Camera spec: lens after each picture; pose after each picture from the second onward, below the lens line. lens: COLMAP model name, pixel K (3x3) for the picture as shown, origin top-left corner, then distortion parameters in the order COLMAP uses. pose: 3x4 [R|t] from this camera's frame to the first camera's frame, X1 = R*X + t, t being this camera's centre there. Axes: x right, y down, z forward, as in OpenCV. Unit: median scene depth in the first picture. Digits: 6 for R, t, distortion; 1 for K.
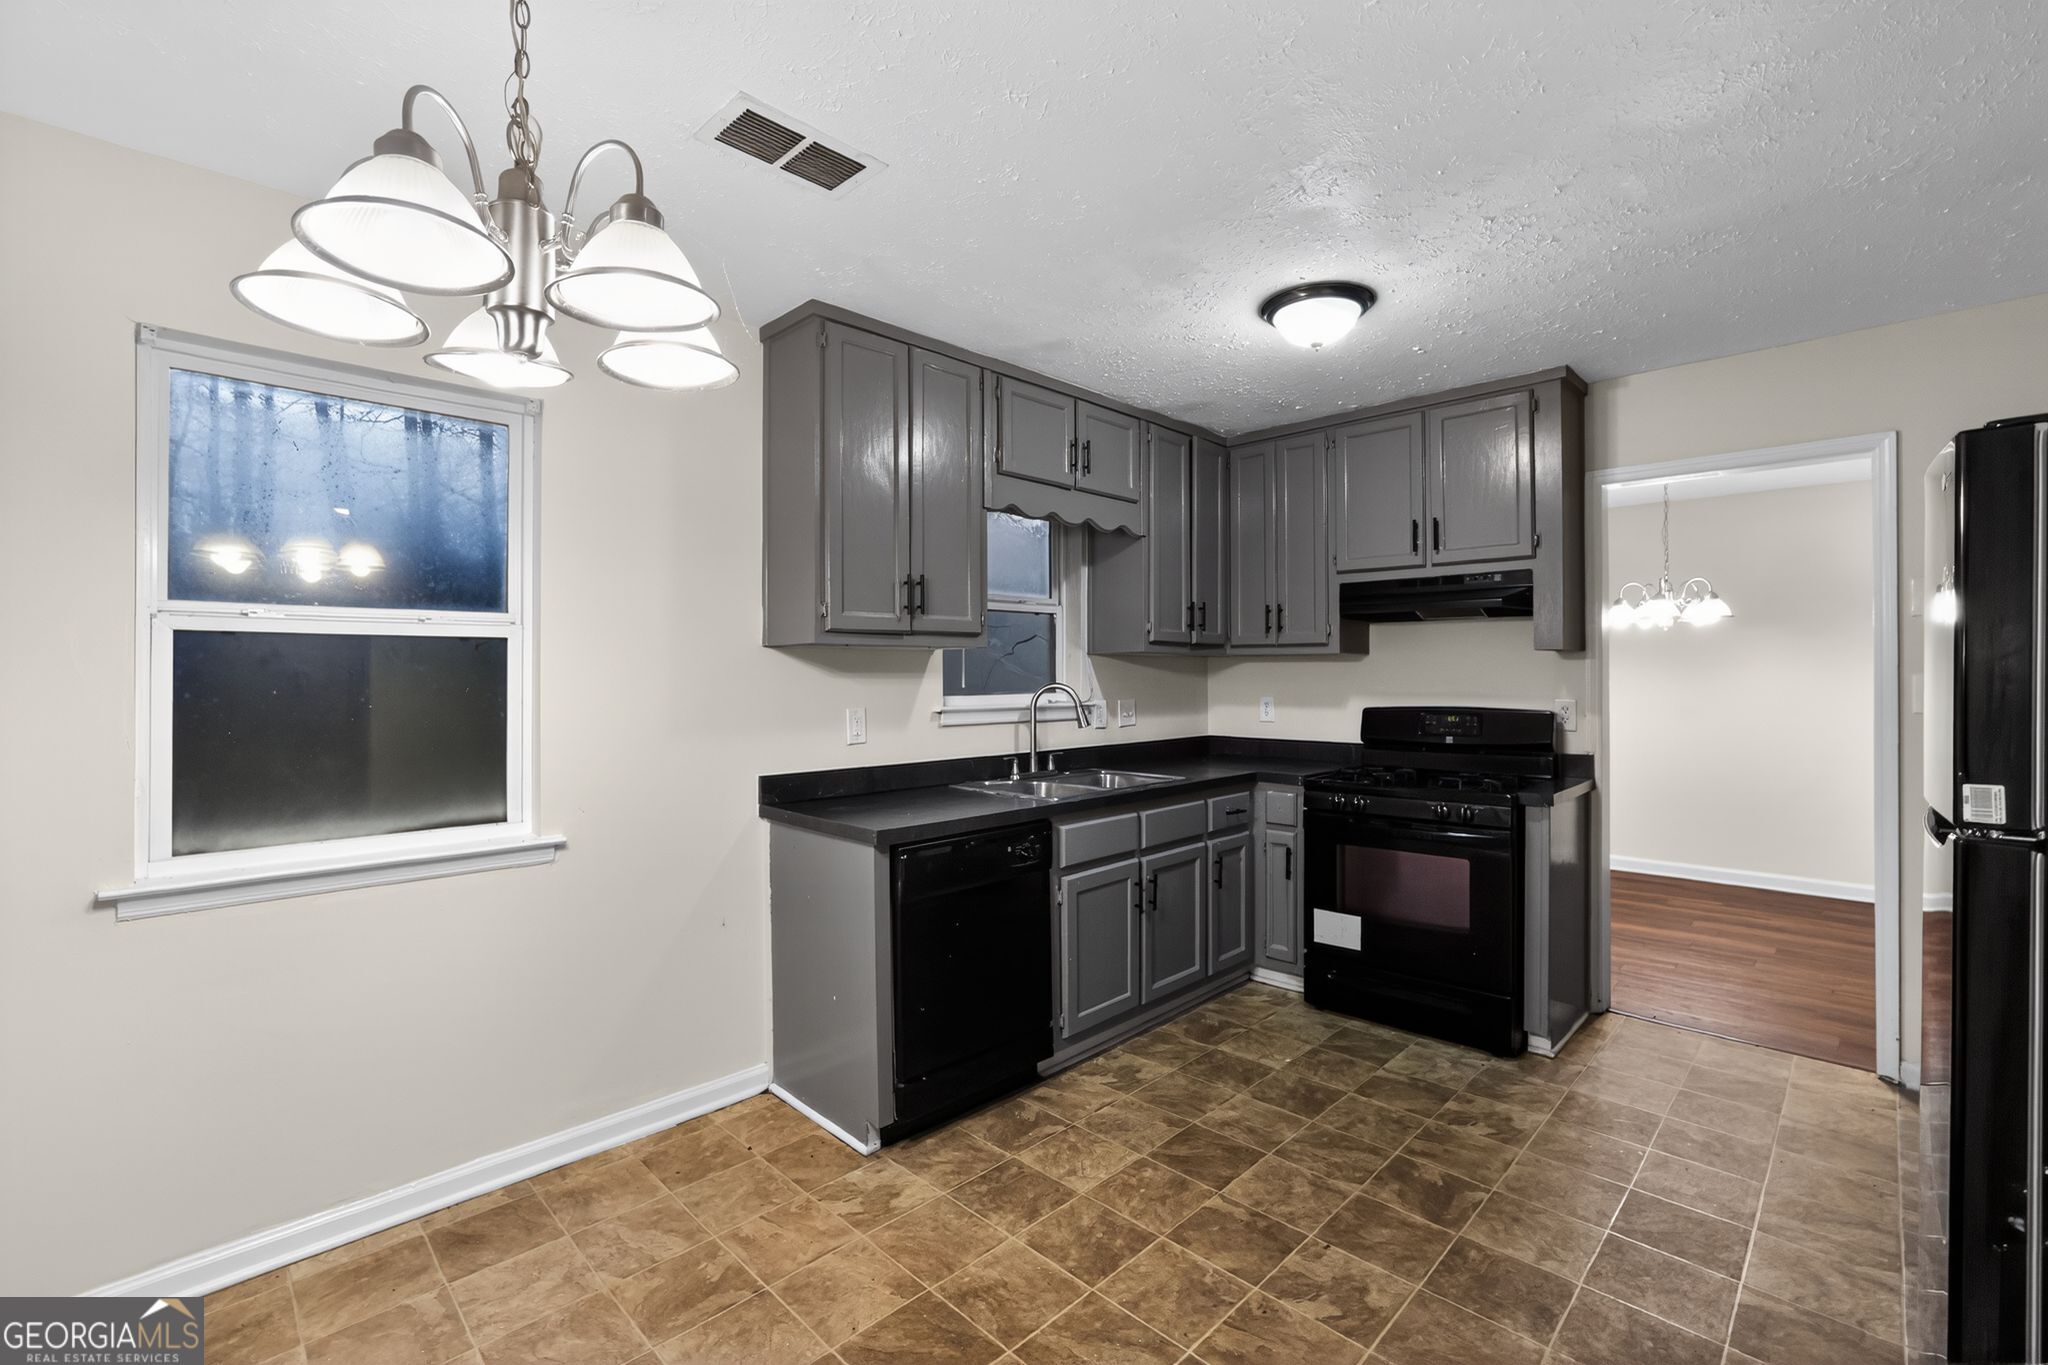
lens RADIAL K [[887.7, 0, 1015.4], [0, 887.7, 669.4], [0, 0, 1]] dist [-0.028981, 0.008258]
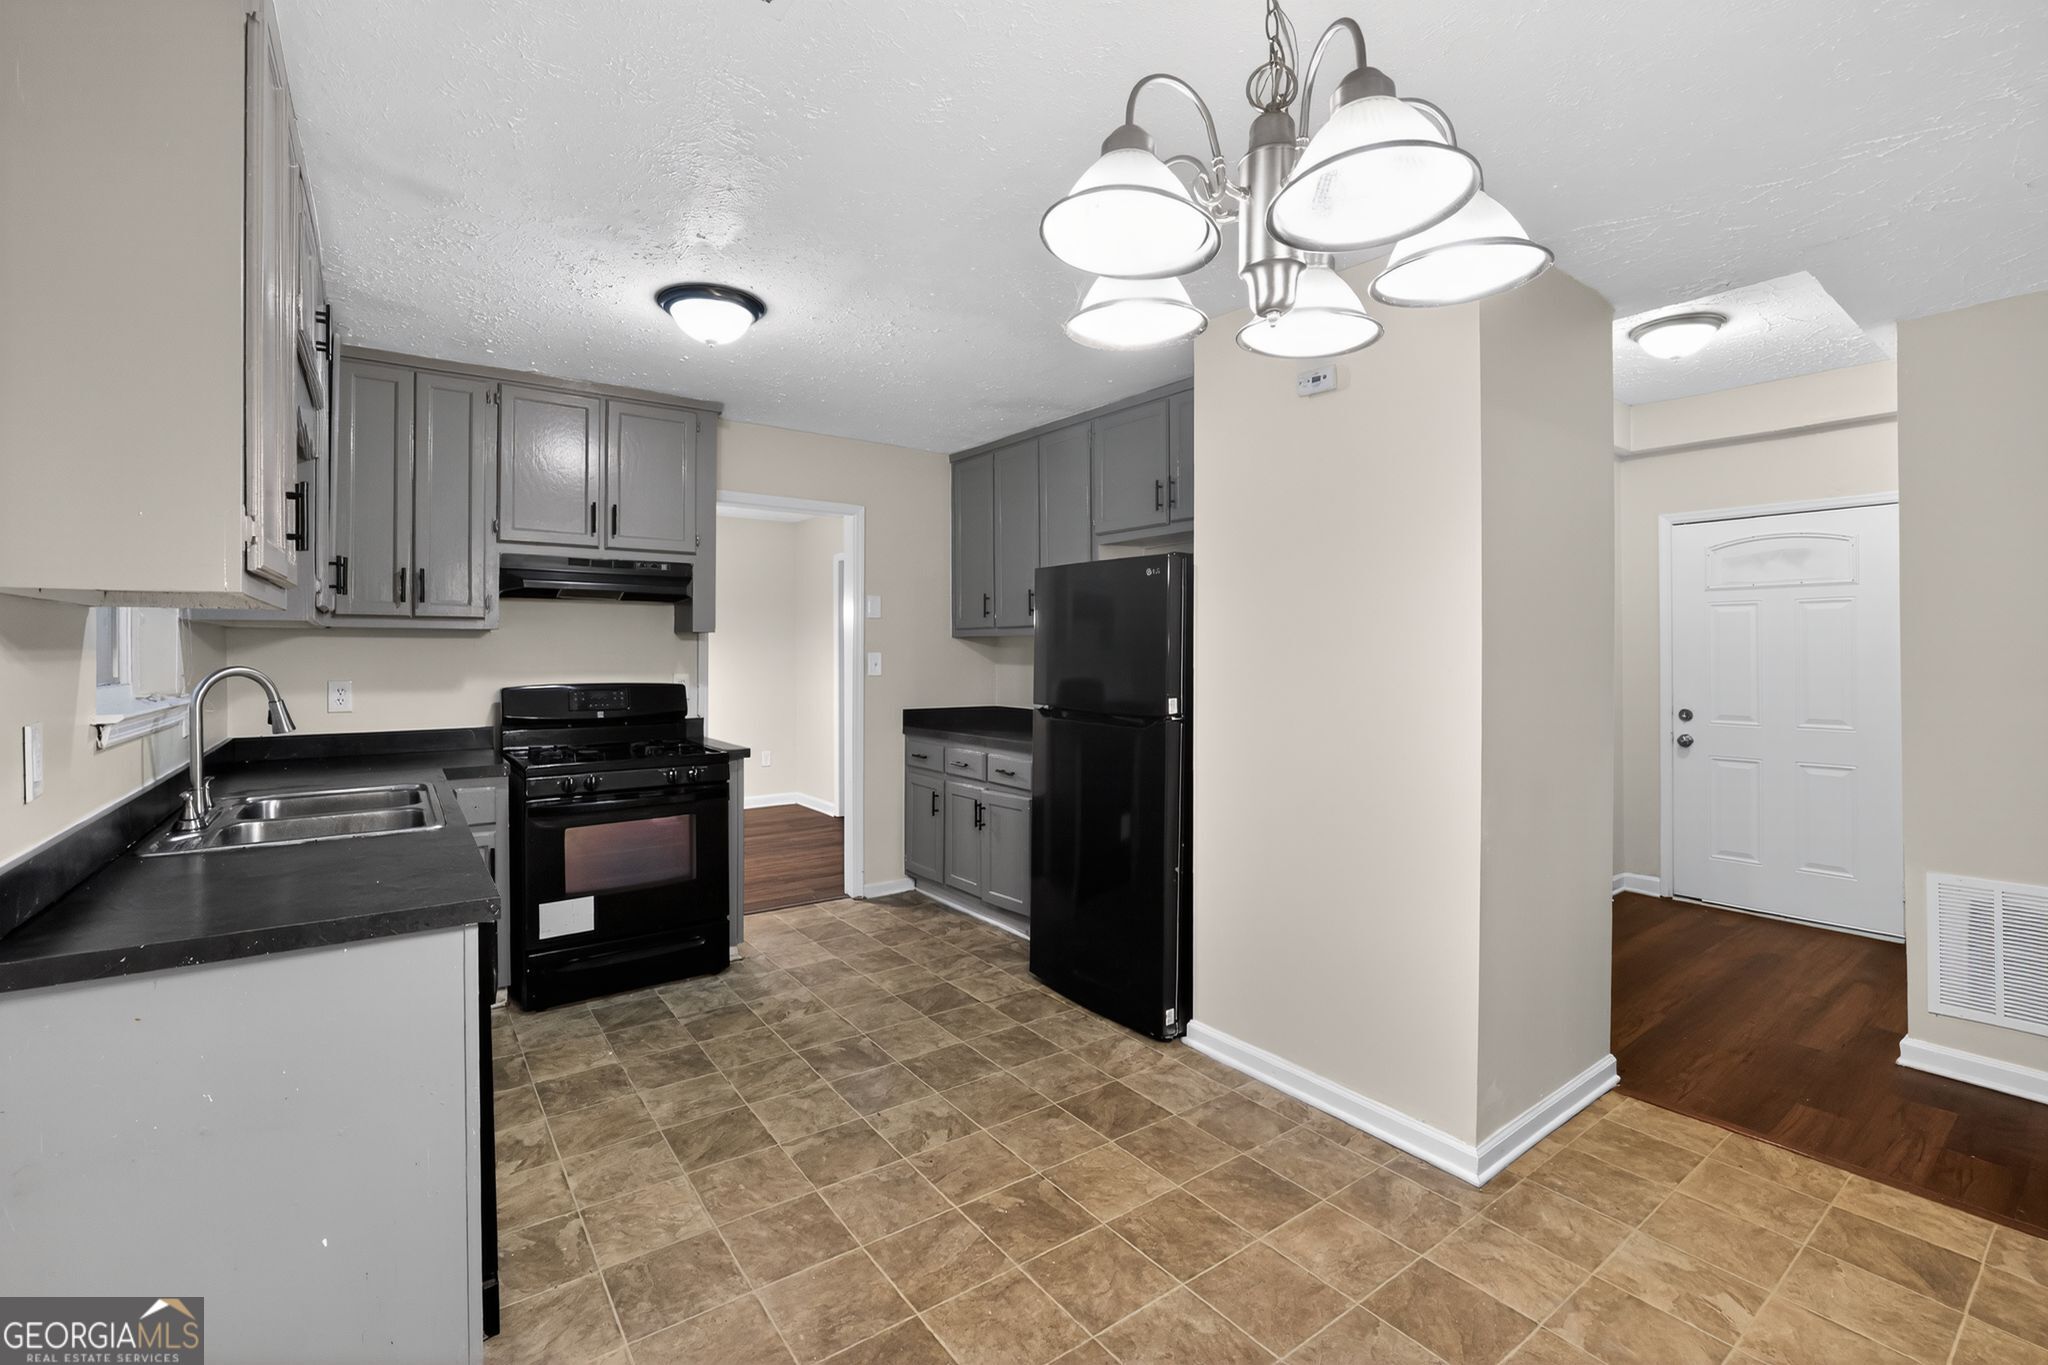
lens RADIAL K [[887.7, 0, 1012.1], [0, 887.7, 651.0], [0, 0, 1]] dist [-0.028981, 0.008258]
pose [[0.152781, 0.003125, 0.988255, -0.688996], [-0.009668, 0.999952, -0.001667, 0.001102], [-0.988213, -0.009299, 0.152804, 0.506576]]
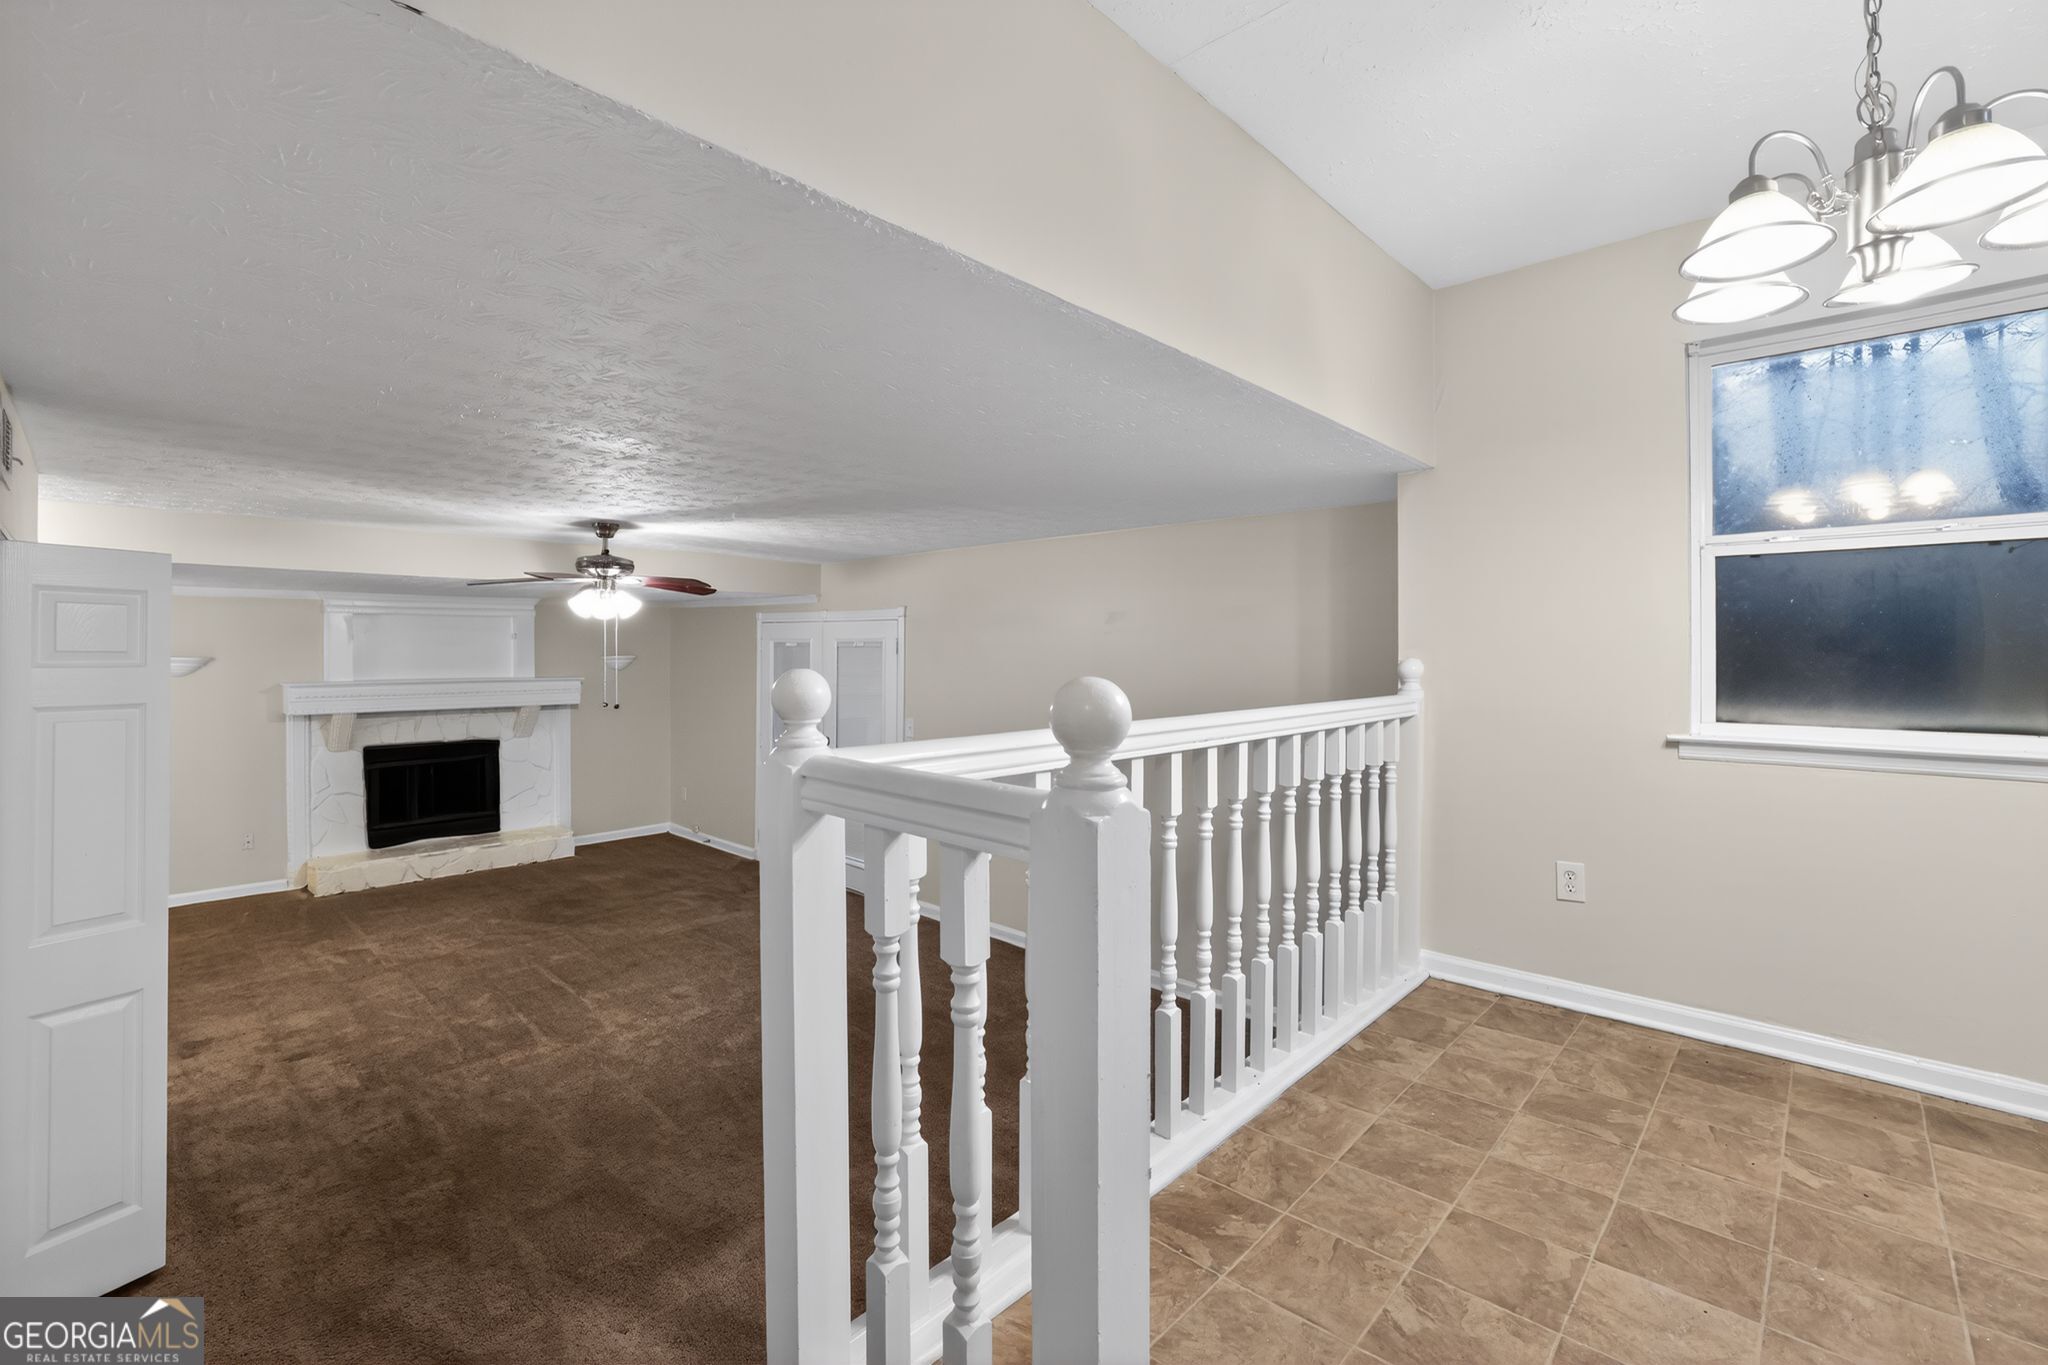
lens RADIAL K [[887.7, 0, 1017.0], [0, 887.7, 651.2], [0, 0, 1]] dist [-0.028981, 0.008258]
pose [[0.039077, 0.003495, -0.999230, 0.278176], [0.007487, 0.999965, 0.003790, 0.068205], [0.999208, -0.007629, 0.039049, -0.120247]]
